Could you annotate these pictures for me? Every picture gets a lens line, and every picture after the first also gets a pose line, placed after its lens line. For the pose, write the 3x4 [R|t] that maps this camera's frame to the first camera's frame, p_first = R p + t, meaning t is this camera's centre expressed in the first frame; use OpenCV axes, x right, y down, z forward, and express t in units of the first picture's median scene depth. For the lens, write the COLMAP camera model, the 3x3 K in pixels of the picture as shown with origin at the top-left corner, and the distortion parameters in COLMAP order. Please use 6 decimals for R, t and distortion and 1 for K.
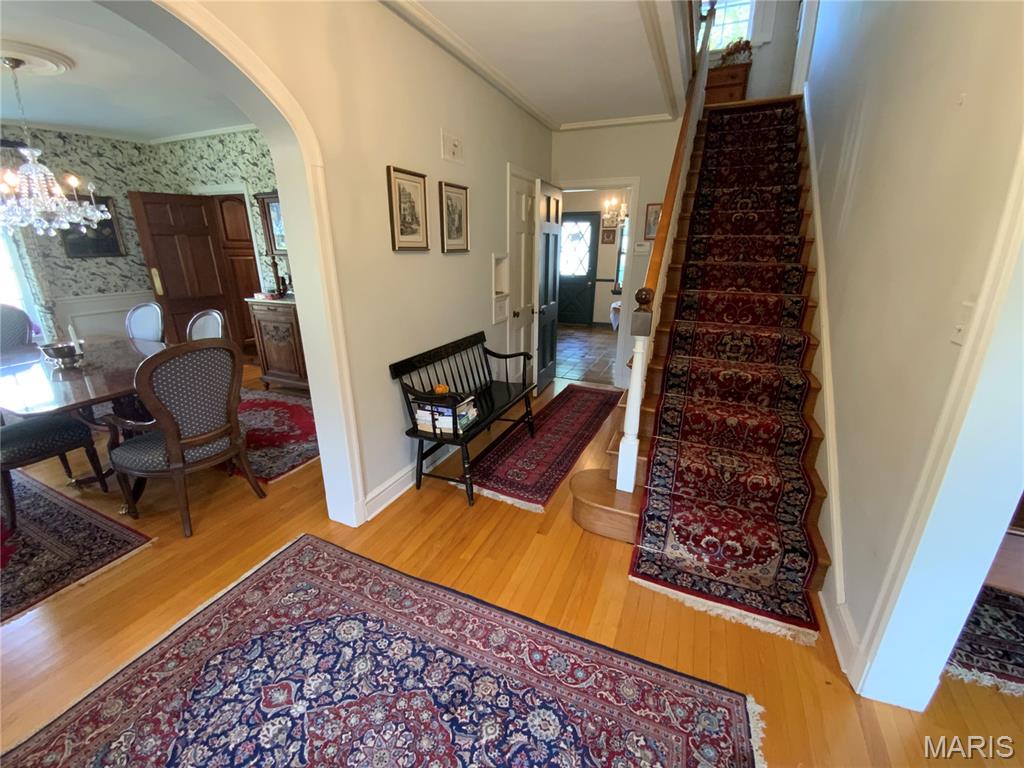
lens RADIAL K [[411.0, 0, 512.0], [0, 411.0, 384.0], [0, 0, 1]] dist [0.019331, -0.014766]
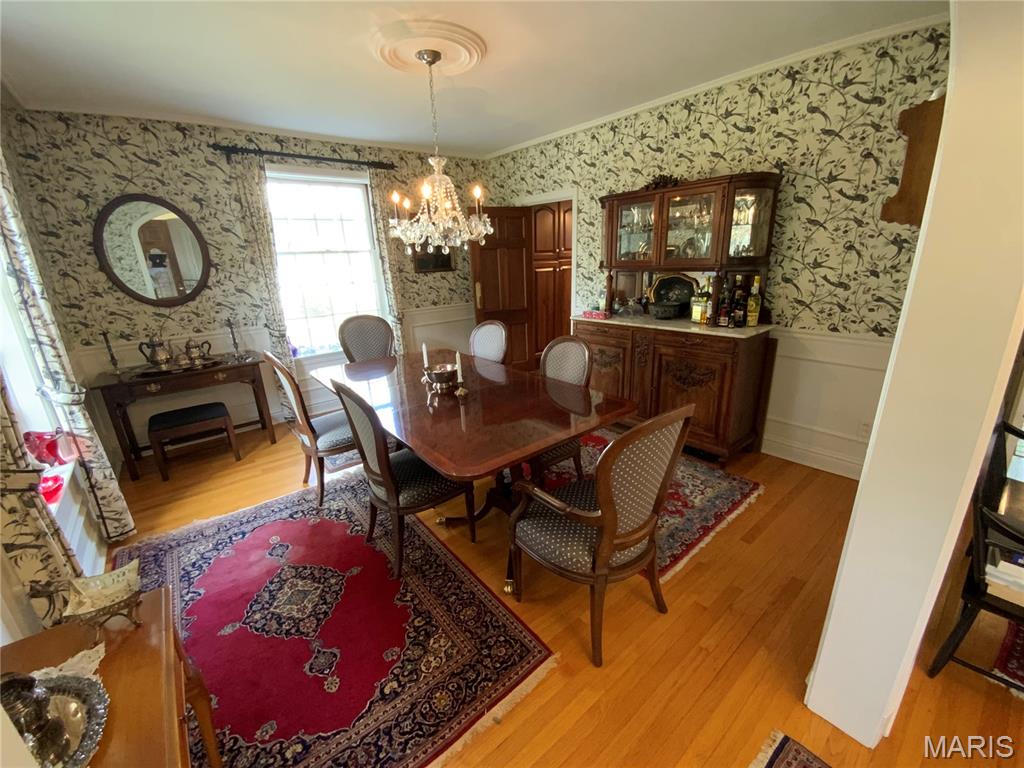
lens RADIAL K [[411.0, 0, 512.0], [0, 411.0, 384.0], [0, 0, 1]] dist [0.019331, -0.014766]
pose [[0.894453, 0.101789, -0.435422, -0.338682], [-0.108252, 0.994073, 0.010010, -0.052776], [0.433860, 0.038182, 0.900171, 0.143289]]
